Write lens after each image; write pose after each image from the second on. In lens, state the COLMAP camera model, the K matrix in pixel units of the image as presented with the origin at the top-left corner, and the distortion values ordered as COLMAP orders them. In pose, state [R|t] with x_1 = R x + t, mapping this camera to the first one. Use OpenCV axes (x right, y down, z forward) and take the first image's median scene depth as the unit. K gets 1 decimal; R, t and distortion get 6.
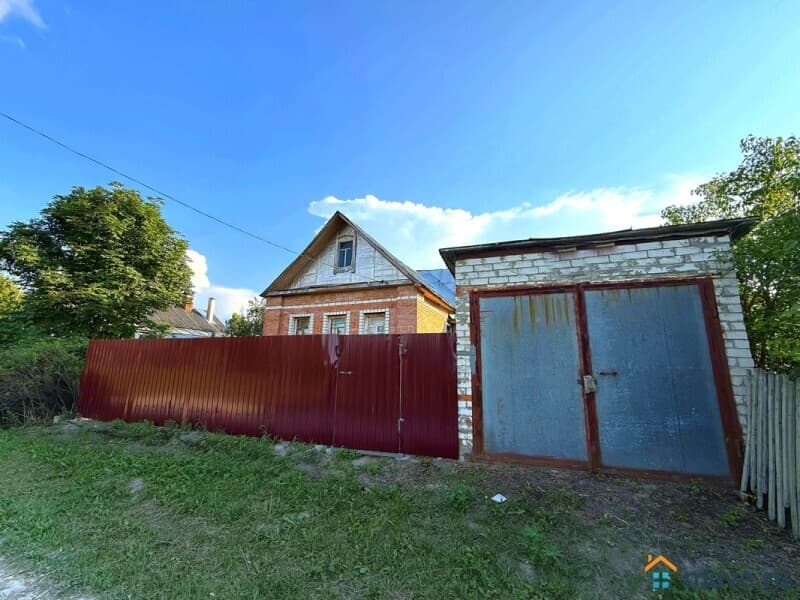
lens RADIAL K [[318.7, 0, 398.4], [0, 318.7, 301.3], [0, 0, 1]] dist [-0.003056, 0.000120]
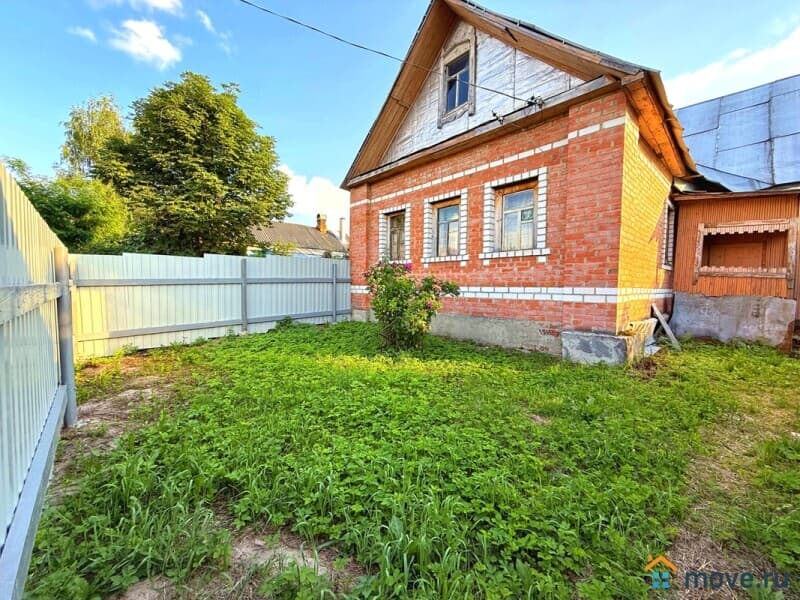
lens RADIAL K [[318.7, 0, 399.9], [0, 318.7, 302.6], [0, 0, 1]] dist [-0.003056, 0.000120]
pose [[0.910675, 0.017517, -0.412753, -0.026122], [0.088954, 0.967351, 0.237317, 0.075317], [0.403434, -0.252834, 0.879384, 0.396004]]
